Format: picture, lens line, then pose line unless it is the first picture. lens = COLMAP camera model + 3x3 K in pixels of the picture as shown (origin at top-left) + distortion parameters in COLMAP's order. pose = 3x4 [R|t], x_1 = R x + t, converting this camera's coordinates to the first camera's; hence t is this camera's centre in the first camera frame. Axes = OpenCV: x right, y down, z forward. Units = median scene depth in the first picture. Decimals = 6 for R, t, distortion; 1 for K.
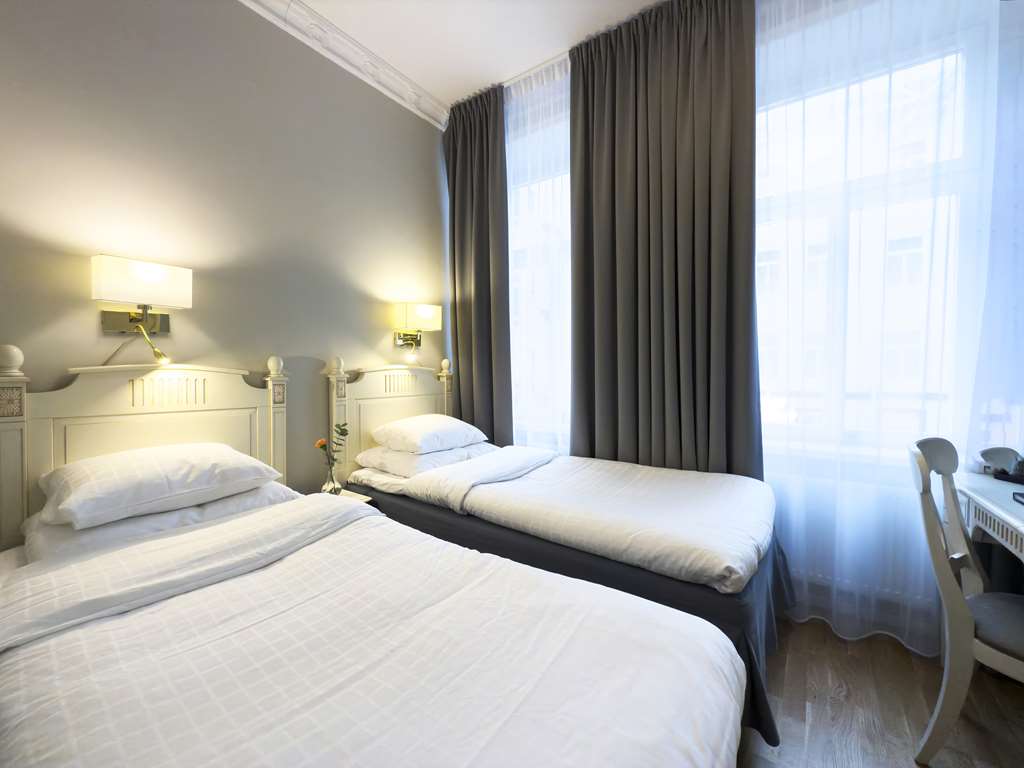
lens RADIAL K [[422.2, 0, 508.3], [0, 422.2, 369.3], [0, 0, 1]] dist [-0.003112, -0.000439]
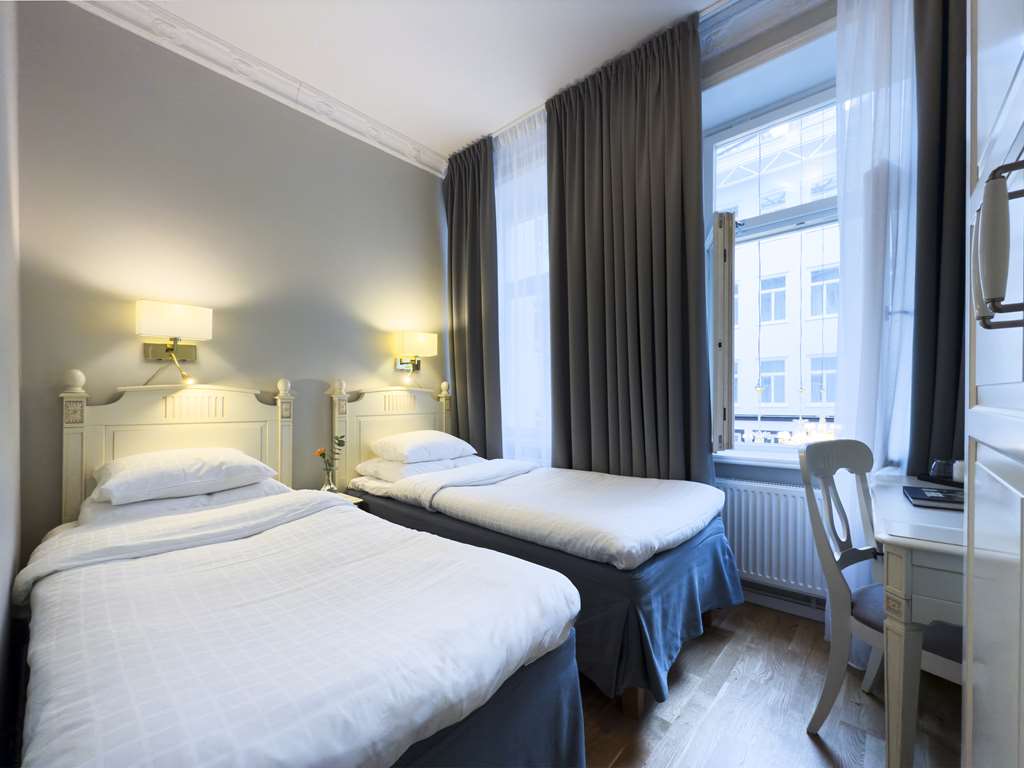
lens RADIAL K [[418.7, 0, 512.0], [0, 418.7, 384.0], [0, 0, 1]] dist [-0.004168, -0.000917]
pose [[0.995382, -0.017825, -0.094318, 0.201926], [0.014618, 0.999295, -0.034582, 0.034406], [0.094868, 0.033043, 0.994941, -0.116022]]
